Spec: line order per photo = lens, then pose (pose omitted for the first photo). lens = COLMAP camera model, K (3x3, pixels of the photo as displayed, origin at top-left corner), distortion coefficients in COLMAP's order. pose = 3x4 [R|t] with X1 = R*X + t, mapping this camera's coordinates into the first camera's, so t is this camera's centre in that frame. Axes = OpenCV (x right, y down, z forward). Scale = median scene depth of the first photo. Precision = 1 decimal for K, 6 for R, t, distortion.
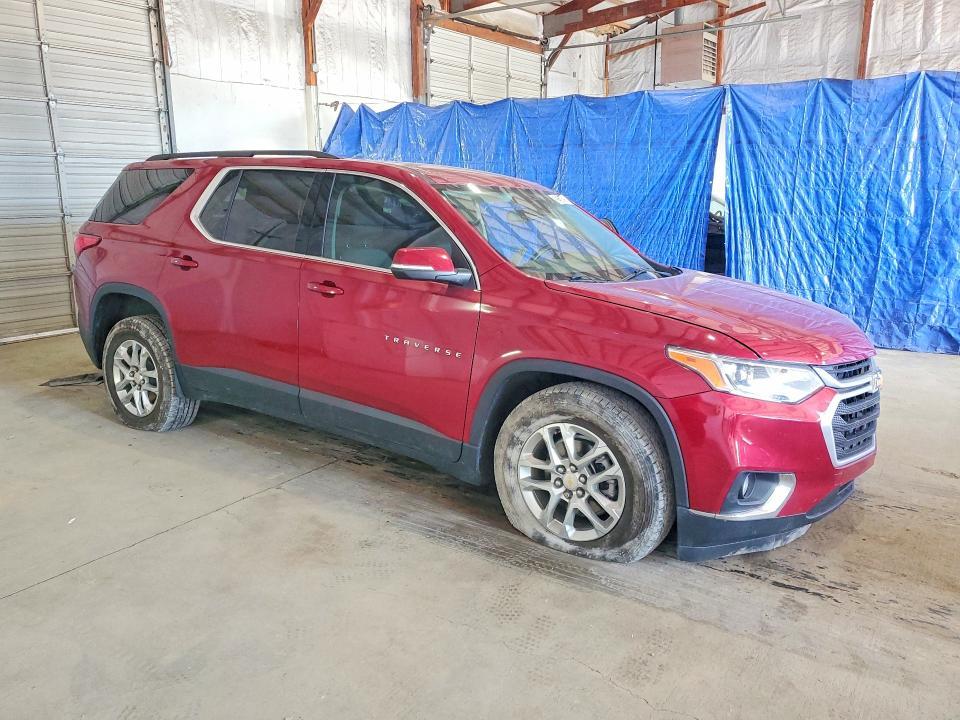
lens RADIAL K [[730.4, 0, 479.7], [0, 730.4, 378.7], [0, 0, 1]] dist [0.001307, 0.003777]
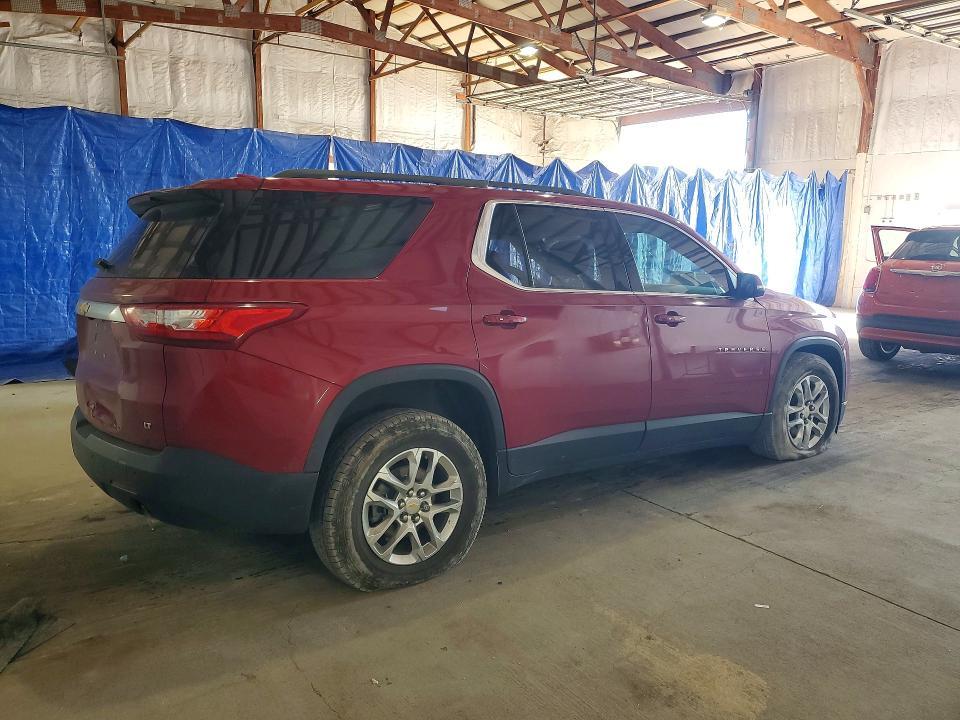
lens RADIAL K [[731.4, 0, 480.0], [0, 731.4, 360.0], [0, 0, 1]] dist [0.001471, 0.003574]
pose [[0.342707, -0.151245, 0.927188, -1.125811], [0.219070, 0.972612, 0.077682, -0.179648], [-0.913543, 0.176497, 0.366454, 0.737383]]
